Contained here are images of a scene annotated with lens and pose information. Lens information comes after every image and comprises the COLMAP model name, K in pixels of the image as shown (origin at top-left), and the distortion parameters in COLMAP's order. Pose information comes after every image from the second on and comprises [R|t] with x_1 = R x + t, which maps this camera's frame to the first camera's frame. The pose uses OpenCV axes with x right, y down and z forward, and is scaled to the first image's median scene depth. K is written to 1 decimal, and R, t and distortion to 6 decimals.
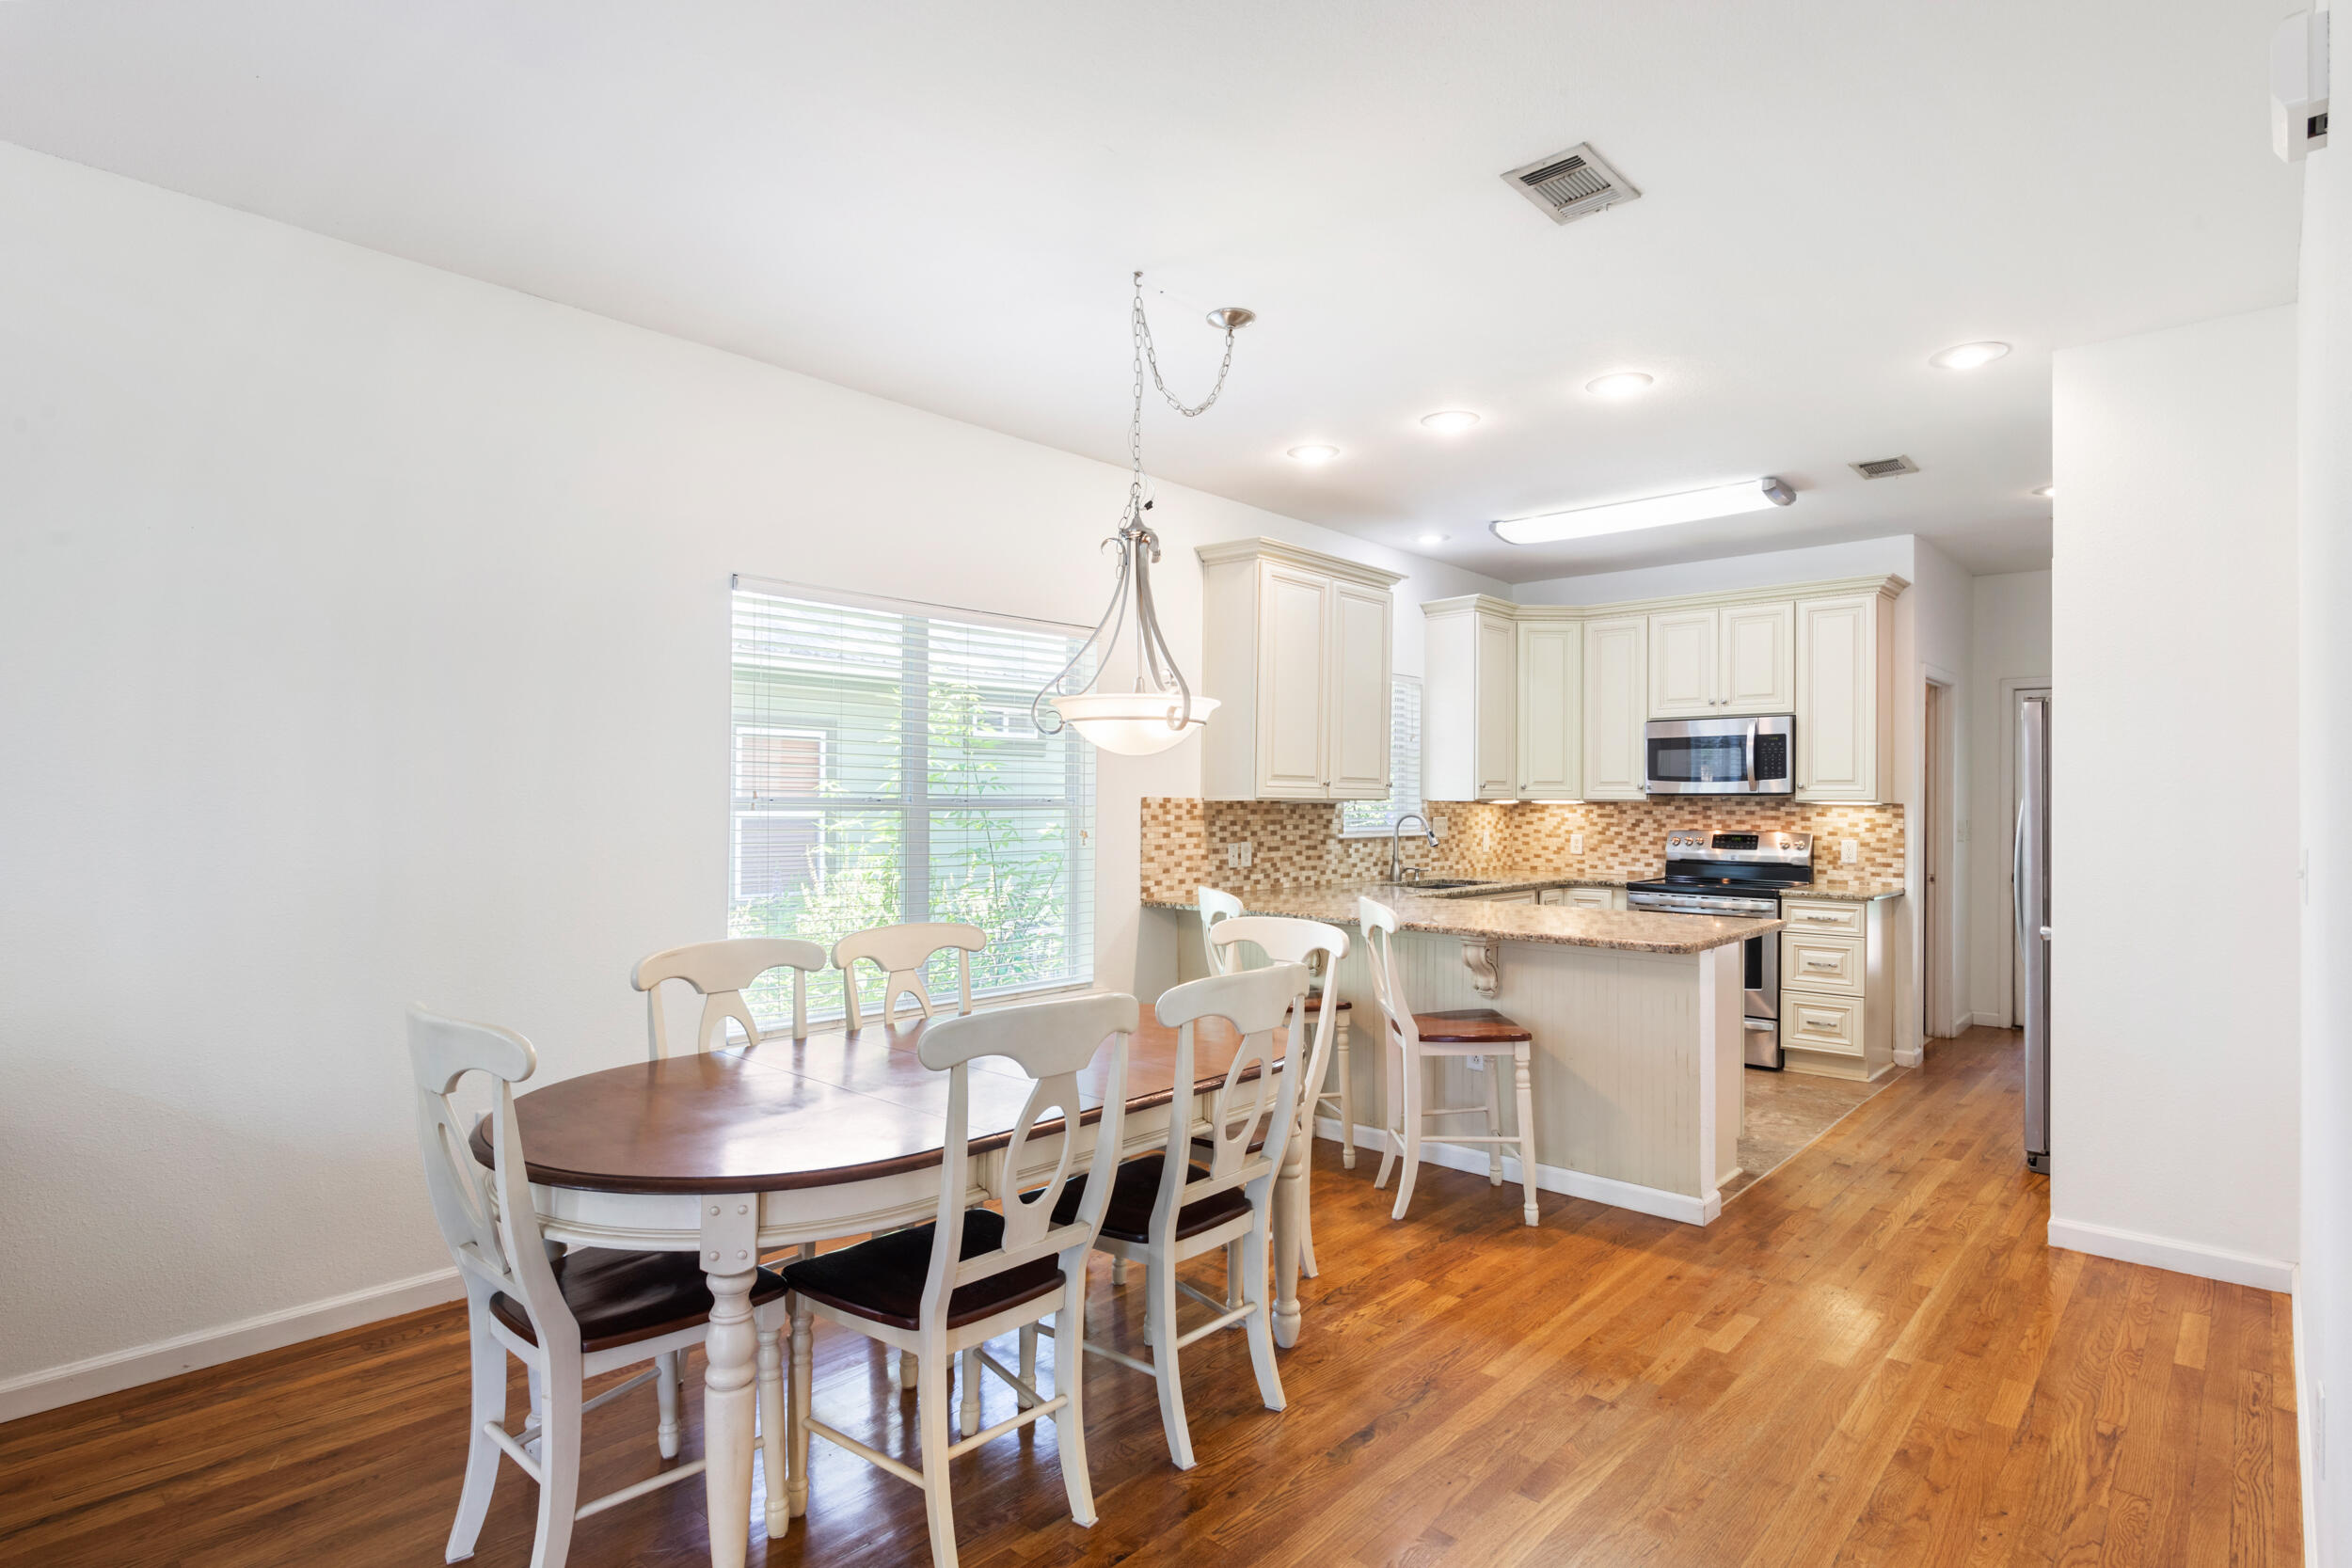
lens RADIAL K [[1203.6, 0, 1156.3], [0, 1203.6, 804.7], [0, 0, 1]] dist [-0.004991, 0.001823]
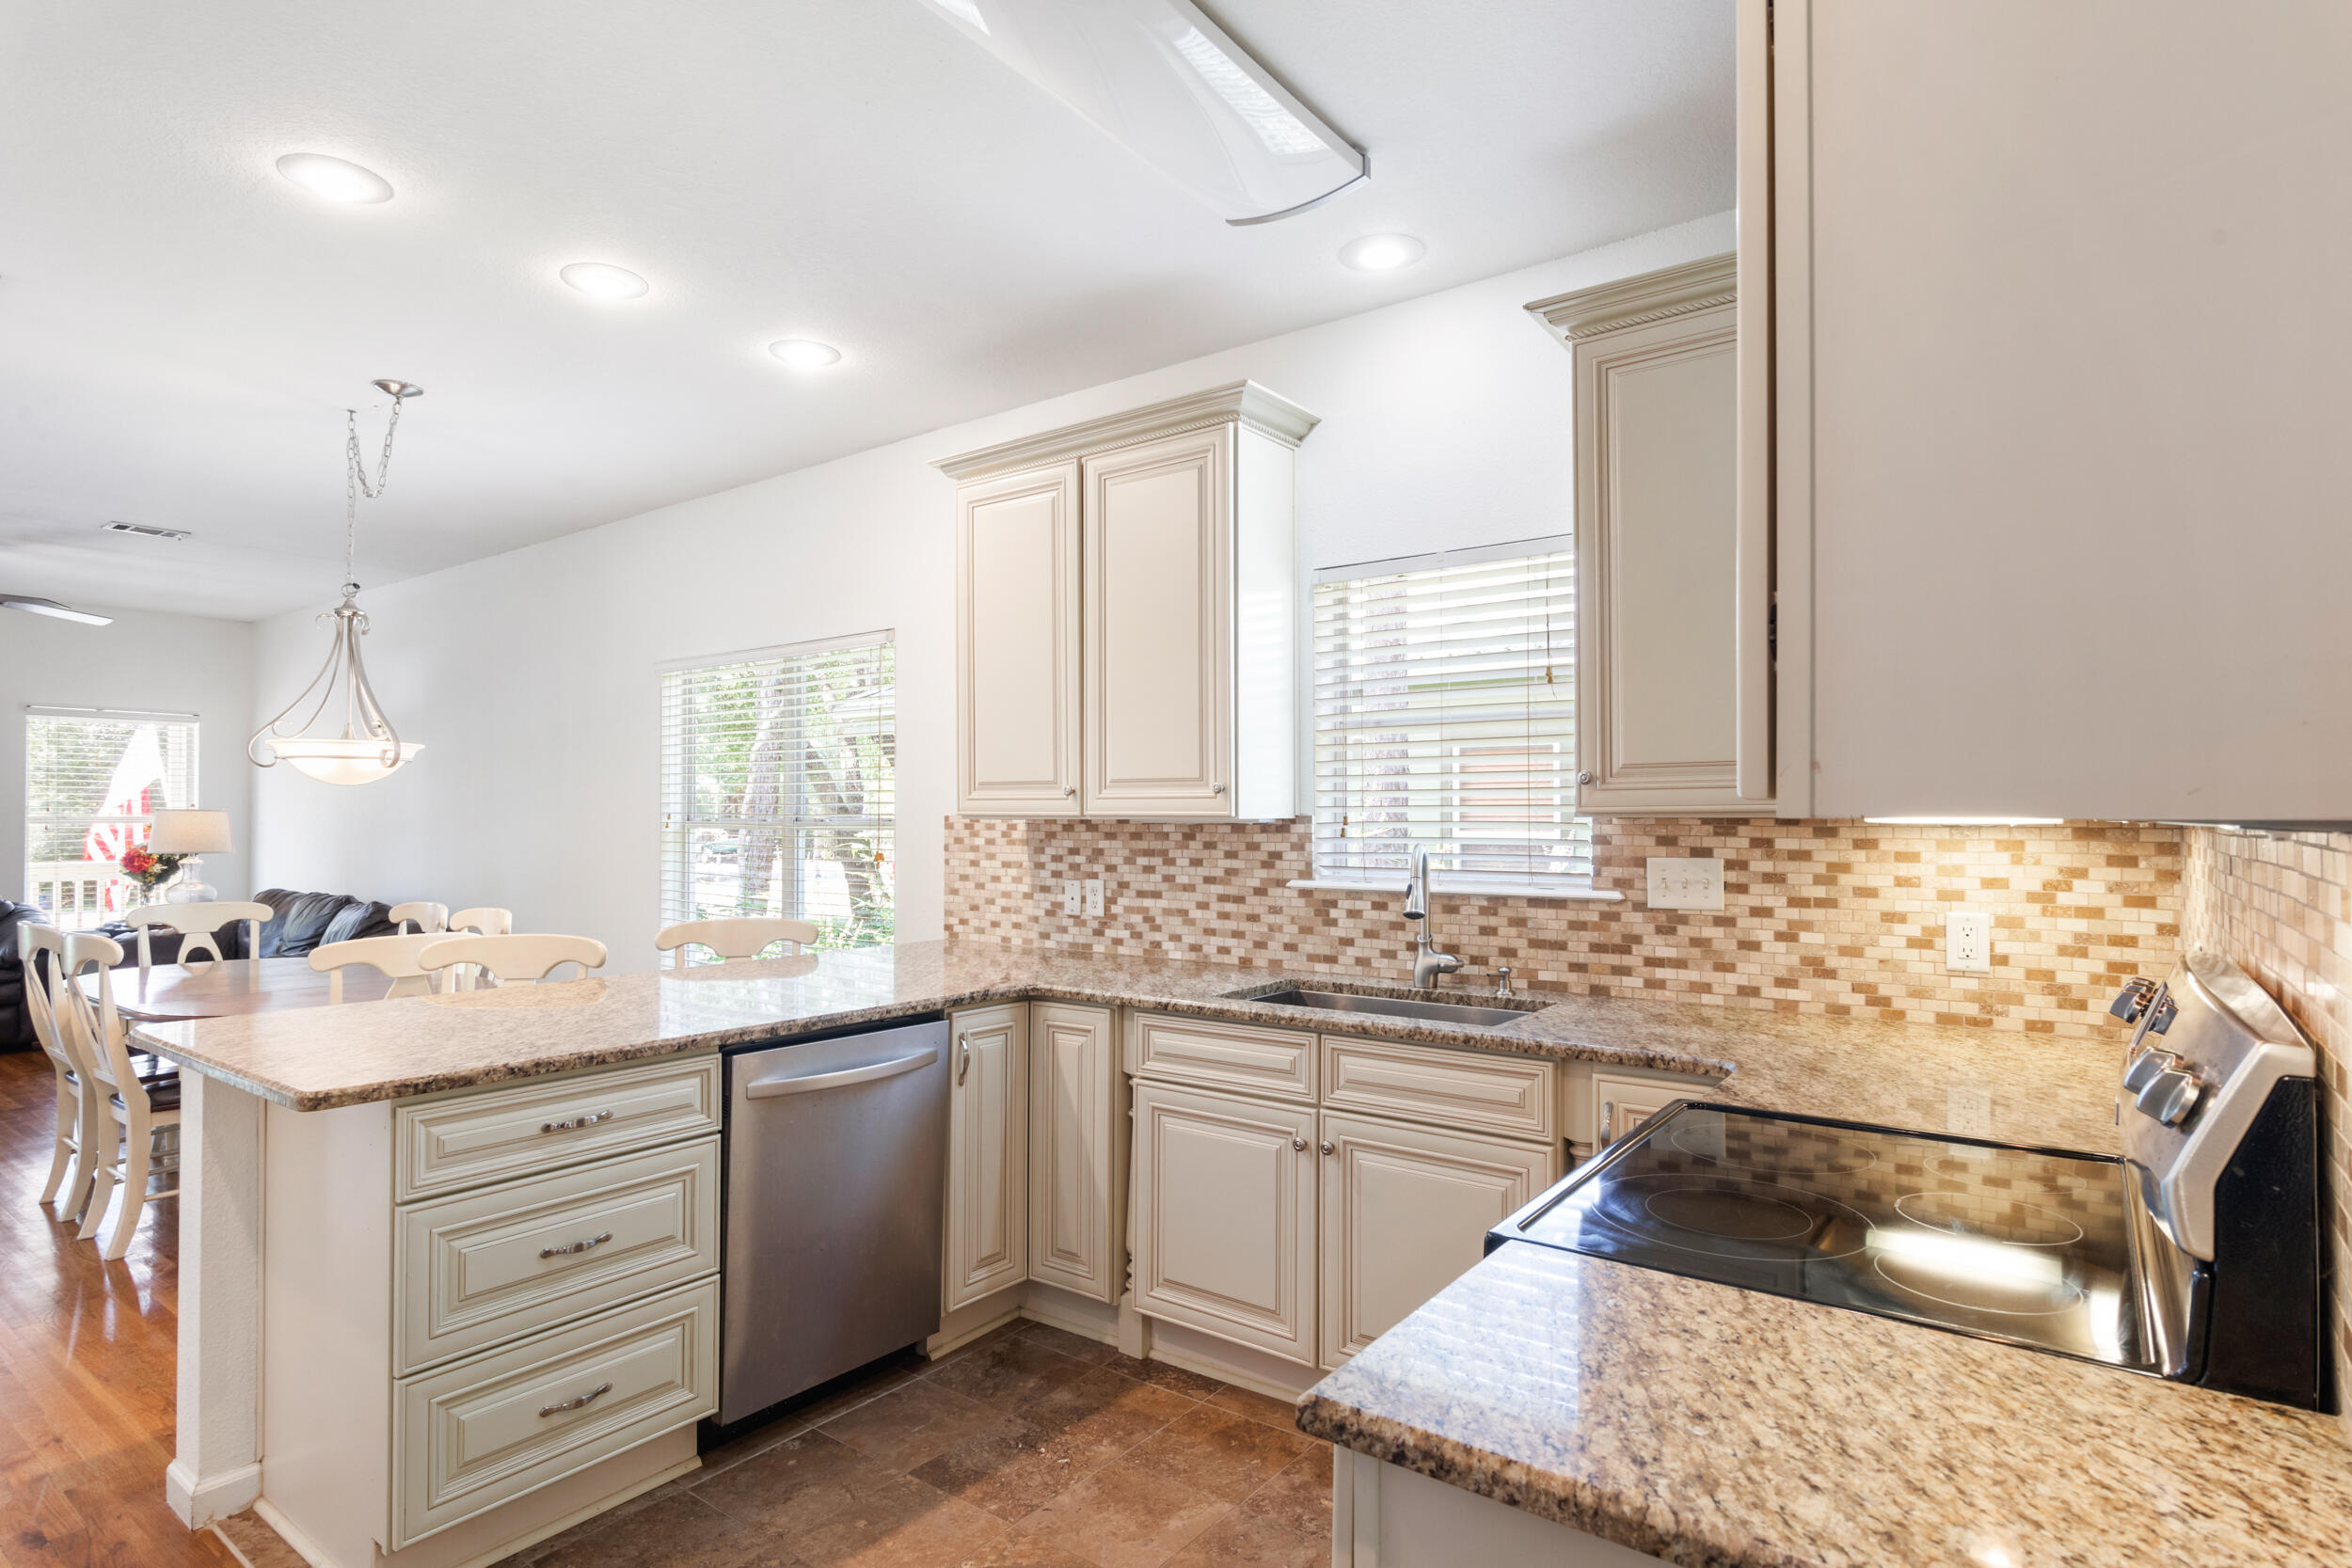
lens RADIAL K [[1203.6, 0, 1171.9], [0, 1203.6, 791.7], [0, 0, 1]] dist [-0.004991, 0.001823]
pose [[0.098896, -0.017475, -0.994944, 0.714359], [0.005993, 0.999838, -0.016965, -0.006745], [0.995080, -0.004285, 0.098985, 0.919349]]
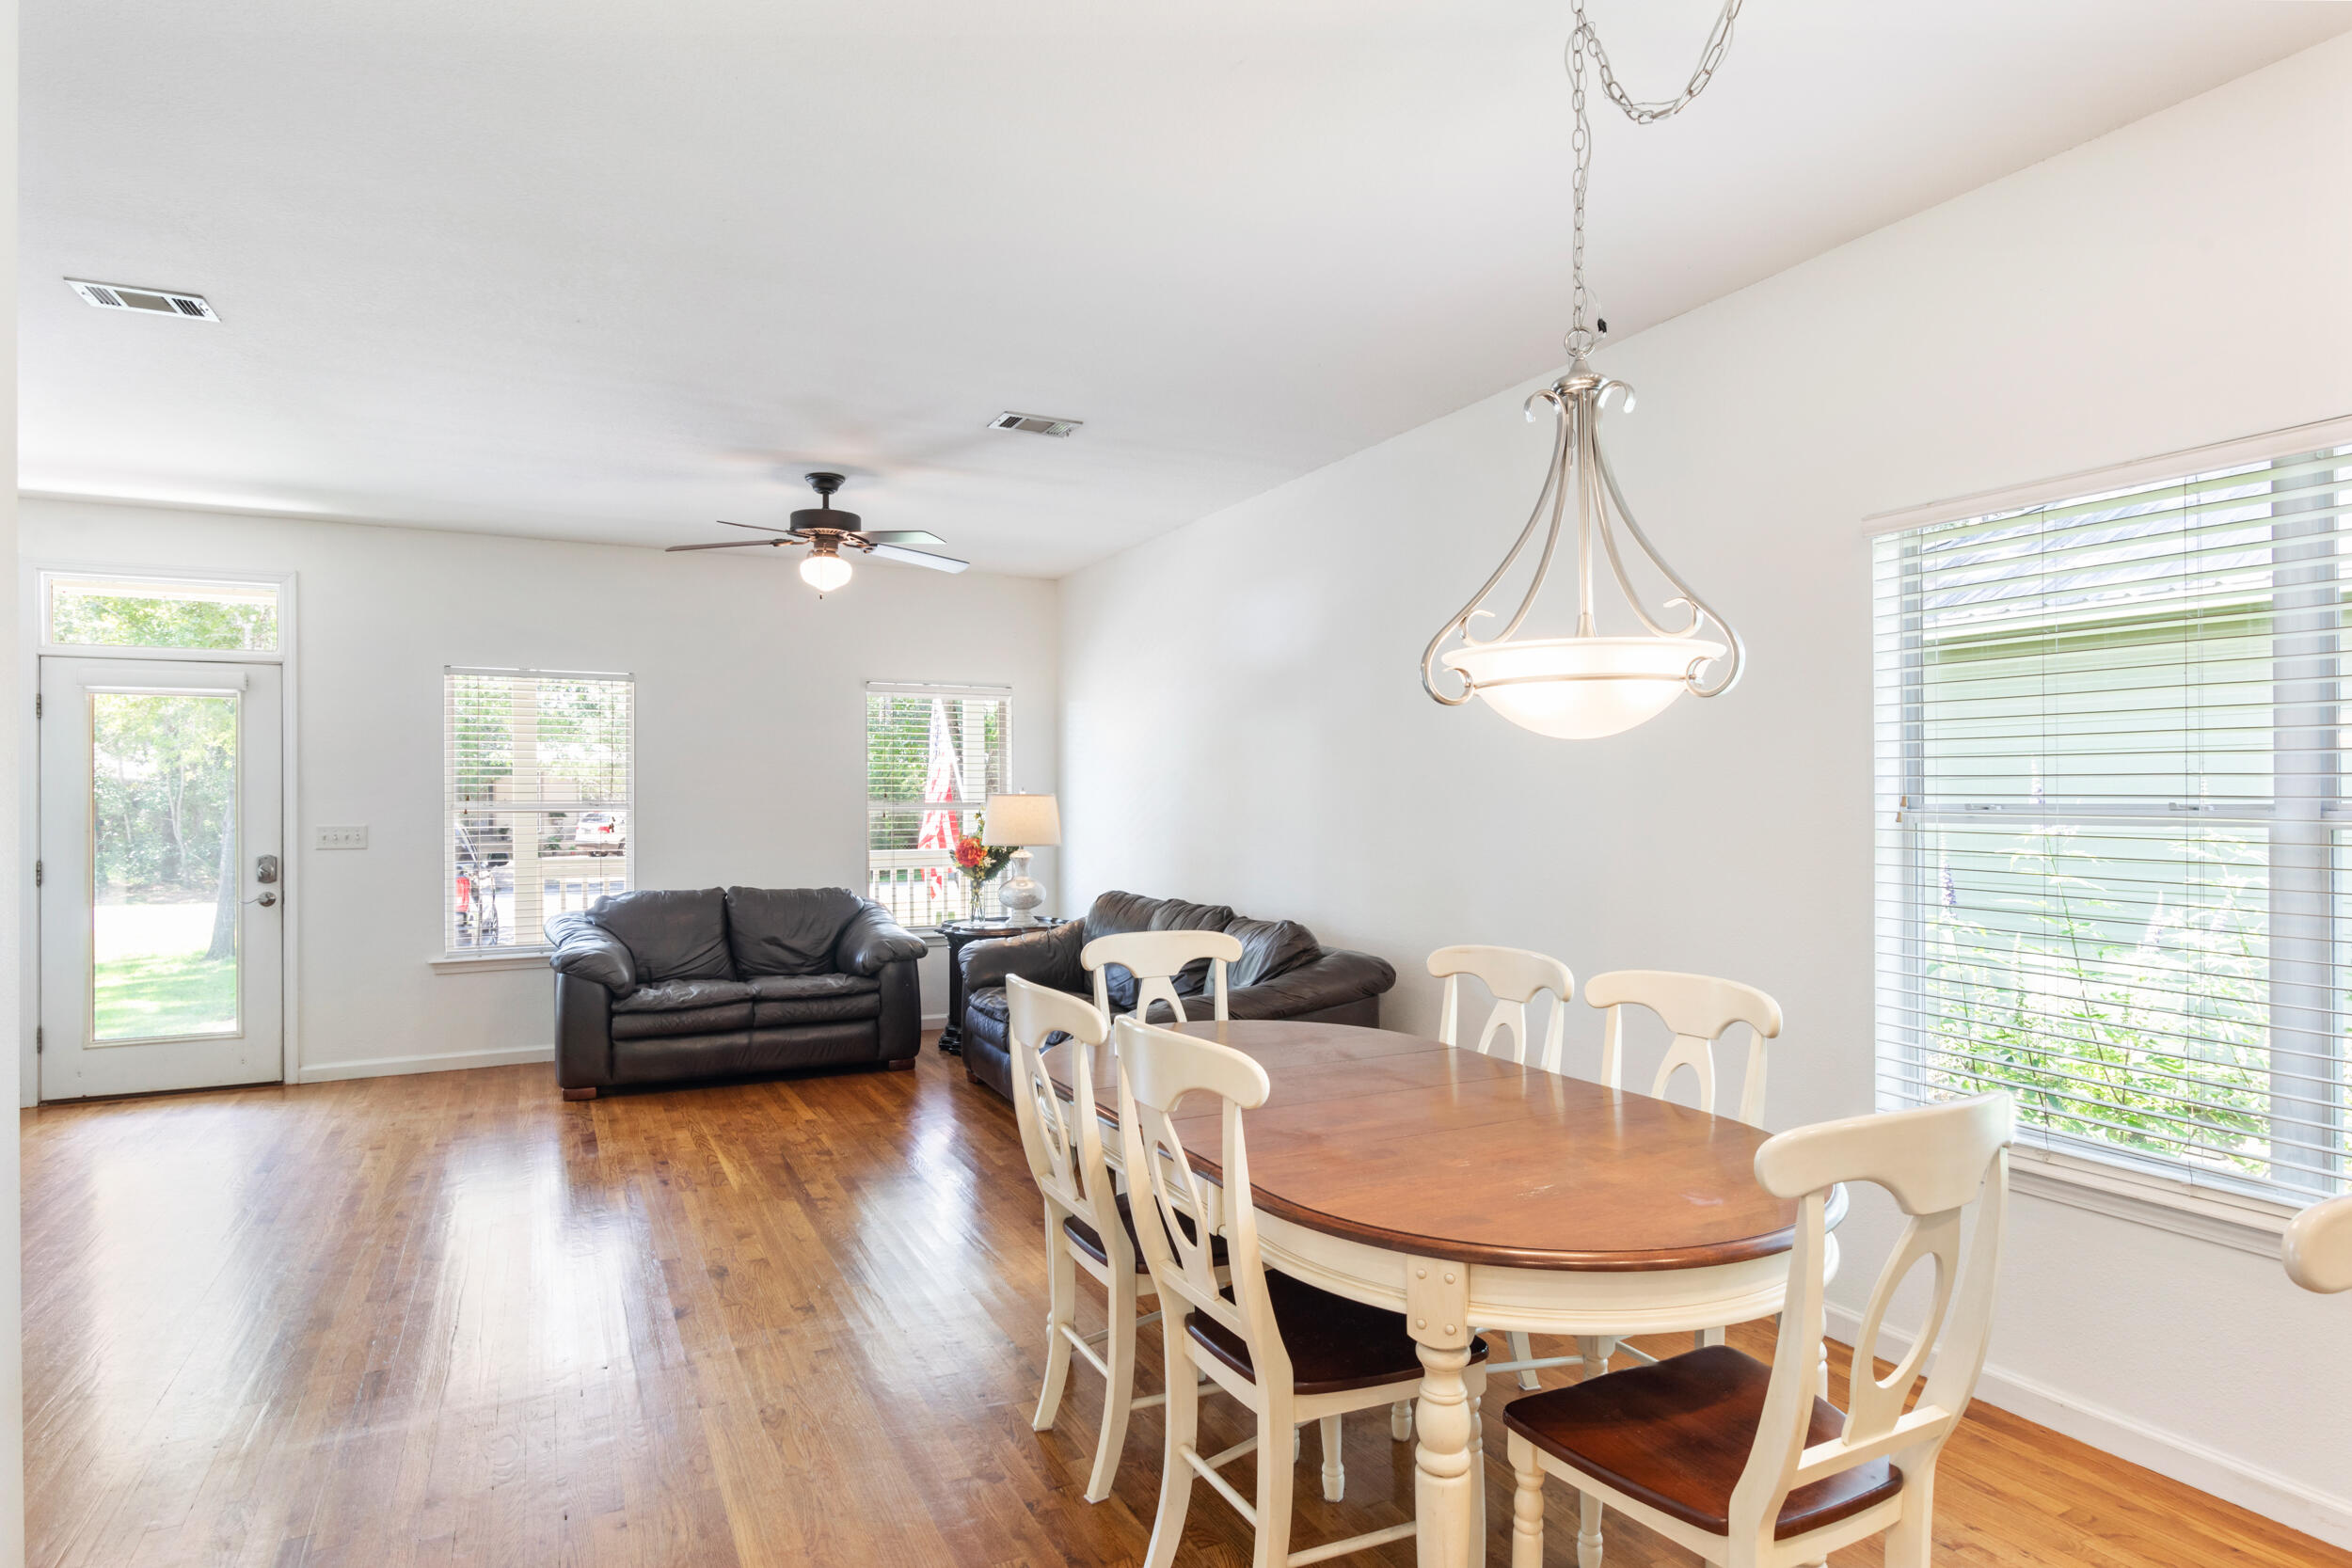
lens RADIAL K [[1357.5, 0, 1167.1], [0, 1357.5, 783.9], [0, 0, 1]] dist [-0.002101, 0.000662]
pose [[-0.388323, -0.007512, -0.921493, 0.375791], [0.008631, 0.999893, -0.011788, -0.009760], [0.921483, -0.012531, -0.388217, 0.557347]]
